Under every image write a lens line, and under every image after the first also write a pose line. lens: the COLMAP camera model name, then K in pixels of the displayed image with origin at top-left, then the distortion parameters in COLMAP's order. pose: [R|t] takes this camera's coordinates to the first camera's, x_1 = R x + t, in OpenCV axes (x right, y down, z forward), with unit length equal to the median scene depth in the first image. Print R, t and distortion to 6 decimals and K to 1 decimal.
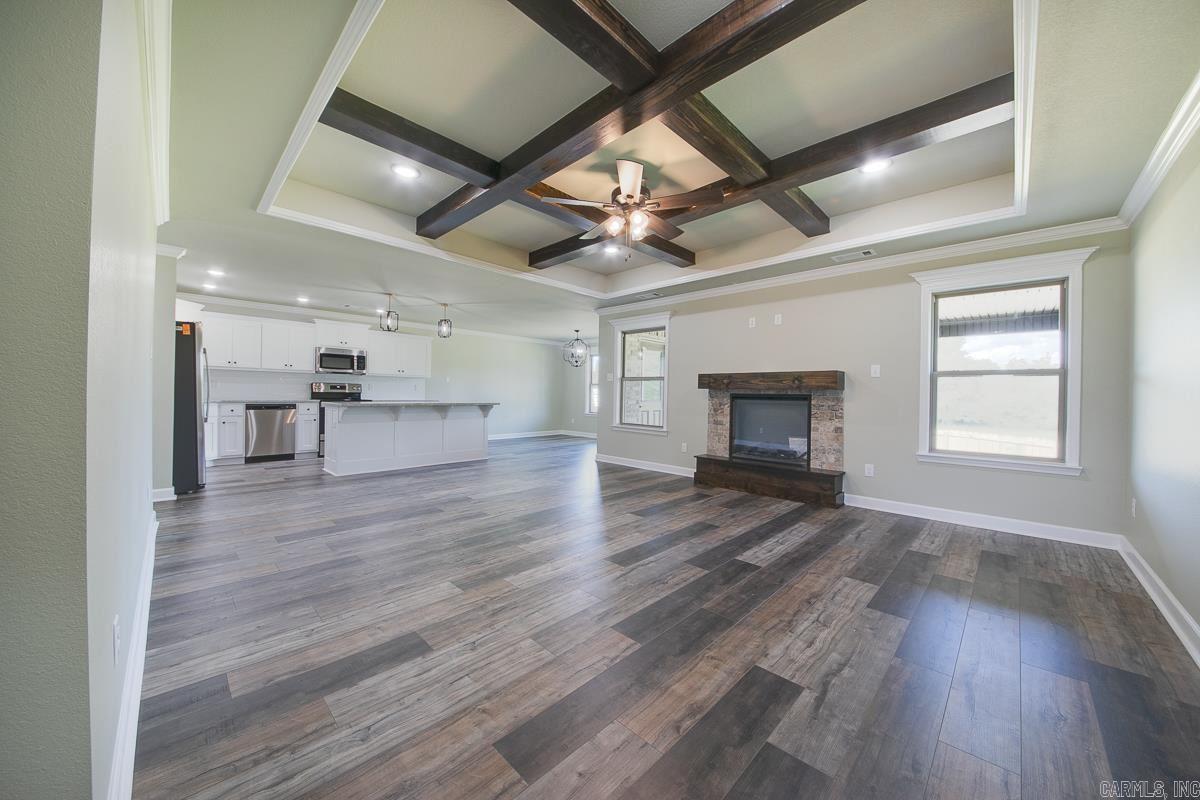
lens RADIAL K [[423.0, 0, 597.2], [0, 423.0, 391.9], [0, 0, 1]] dist [-0.004755, -0.006237]
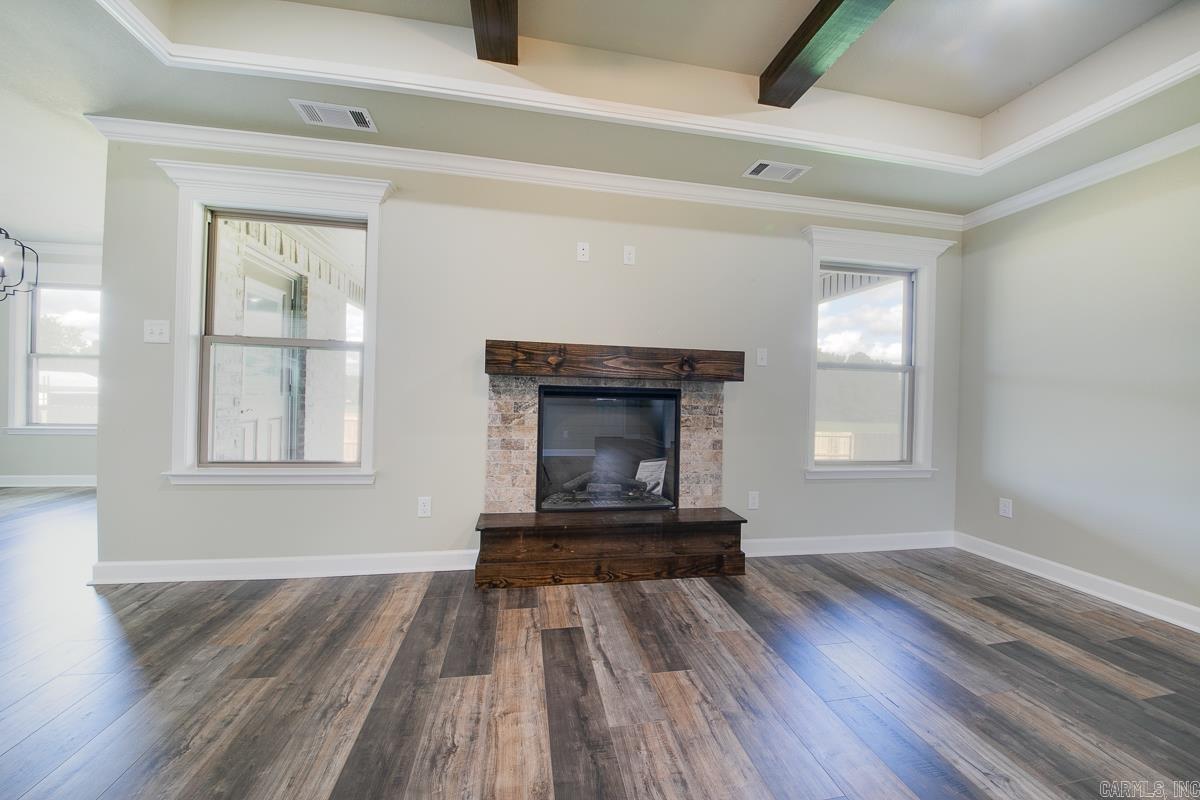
lens RADIAL K [[423.0, 0, 607.4], [0, 423.0, 396.1], [0, 0, 1]] dist [-0.004755, -0.006237]
pose [[0.574576, -0.007225, 0.818419, -0.048499], [-0.020023, 0.999538, 0.022882, 0.004160], [-0.818206, -0.029535, 0.574165, 0.680578]]
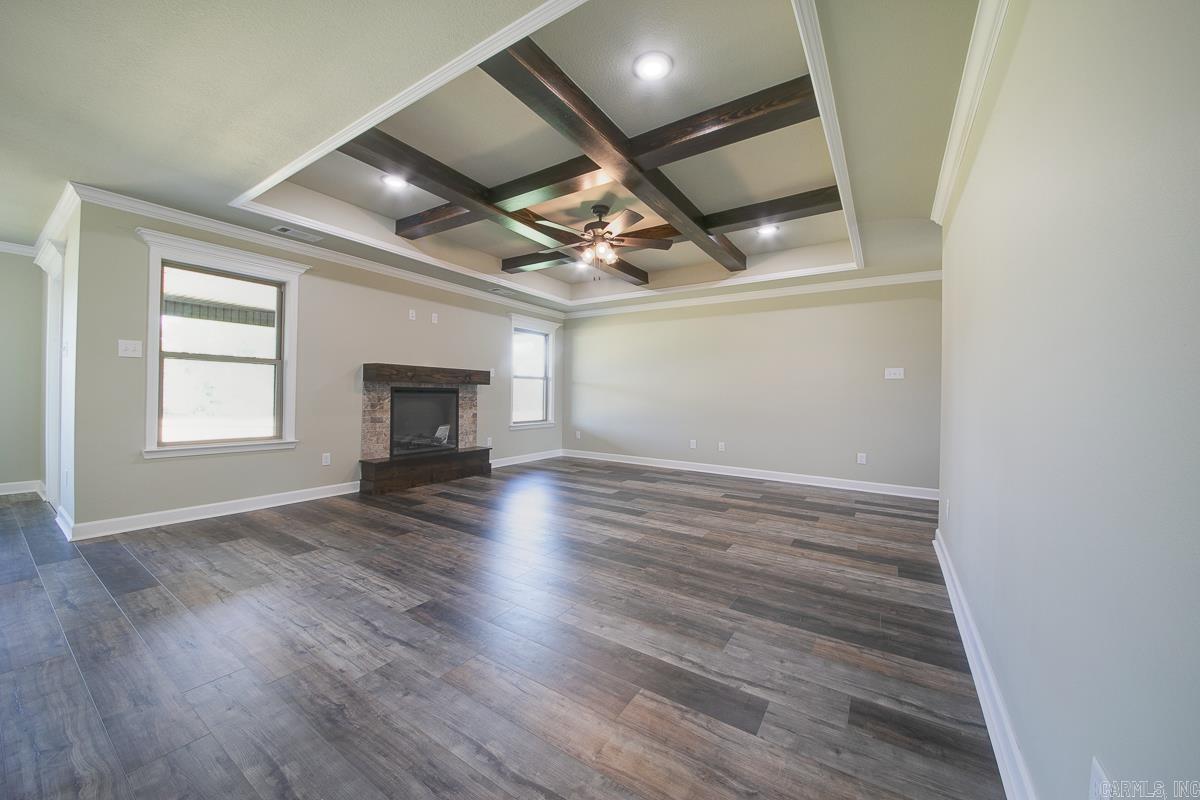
lens RADIAL K [[441.3, 0, 595.4], [0, 441.3, 397.7], [0, 0, 1]] dist [-0.011553, -0.002866]
pose [[-0.188229, -0.027366, 0.981744, -0.732496], [-0.023152, 0.999458, 0.023421, -0.005035], [-0.981852, -0.018321, -0.188761, 0.785390]]
